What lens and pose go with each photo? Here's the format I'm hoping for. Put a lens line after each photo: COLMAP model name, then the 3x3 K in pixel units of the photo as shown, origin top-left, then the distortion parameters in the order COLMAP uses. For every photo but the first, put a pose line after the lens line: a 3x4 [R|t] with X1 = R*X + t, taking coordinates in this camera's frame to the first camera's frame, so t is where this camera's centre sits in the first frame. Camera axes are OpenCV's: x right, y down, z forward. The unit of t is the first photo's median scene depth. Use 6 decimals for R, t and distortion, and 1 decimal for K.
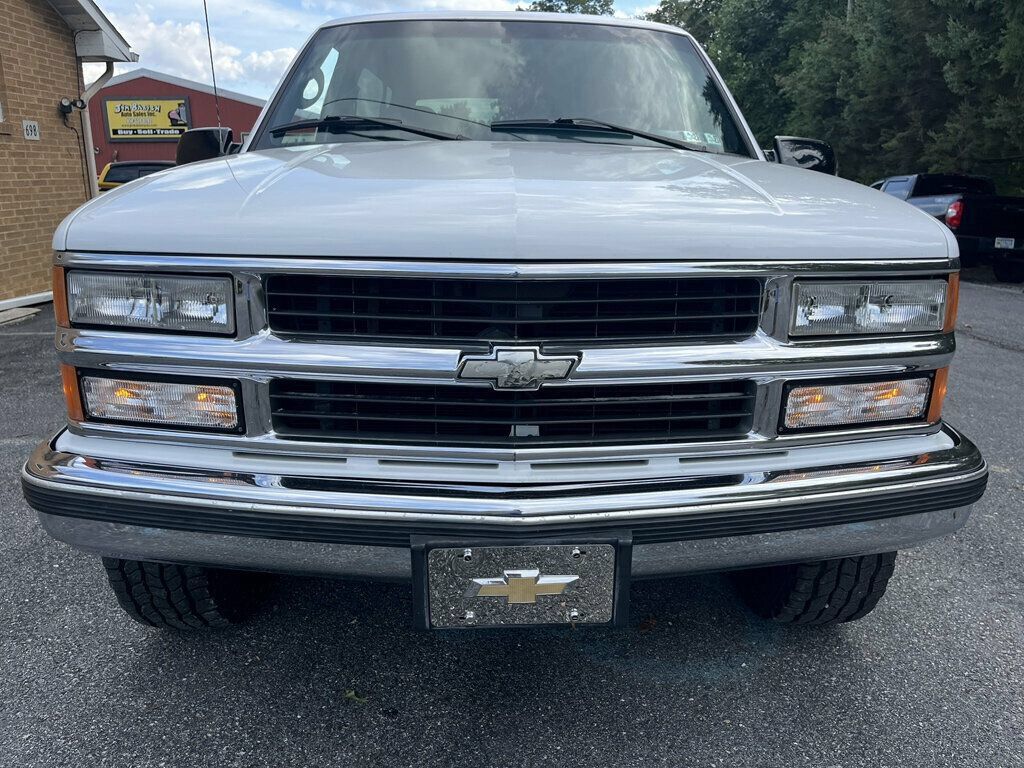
lens RADIAL K [[783.0, 0, 505.8], [0, 783.0, 381.4], [0, 0, 1]] dist [0.071067, -0.098944]
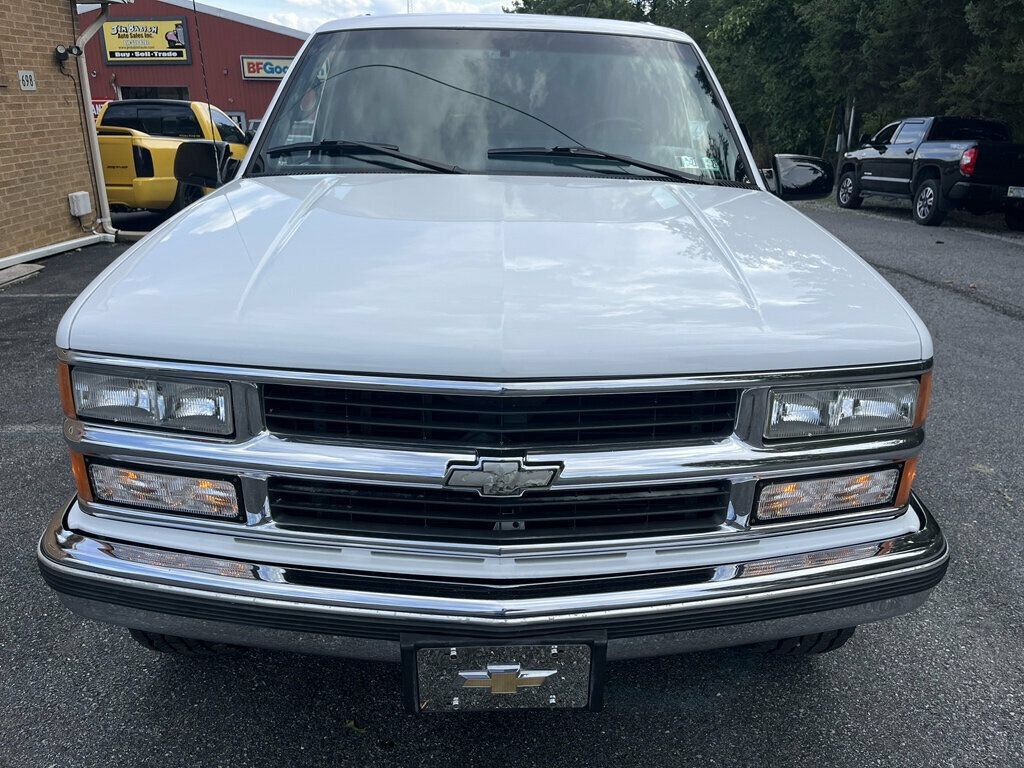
lens RADIAL K [[783.0, 0, 508.4], [0, 783.0, 377.9], [0, 0, 1]] dist [0.071067, -0.098944]
pose [[0.999943, 0.009790, -0.004292, 0.019614], [-0.009346, 0.995563, 0.093627, -0.183460], [0.005189, -0.093582, 0.995598, -0.027172]]
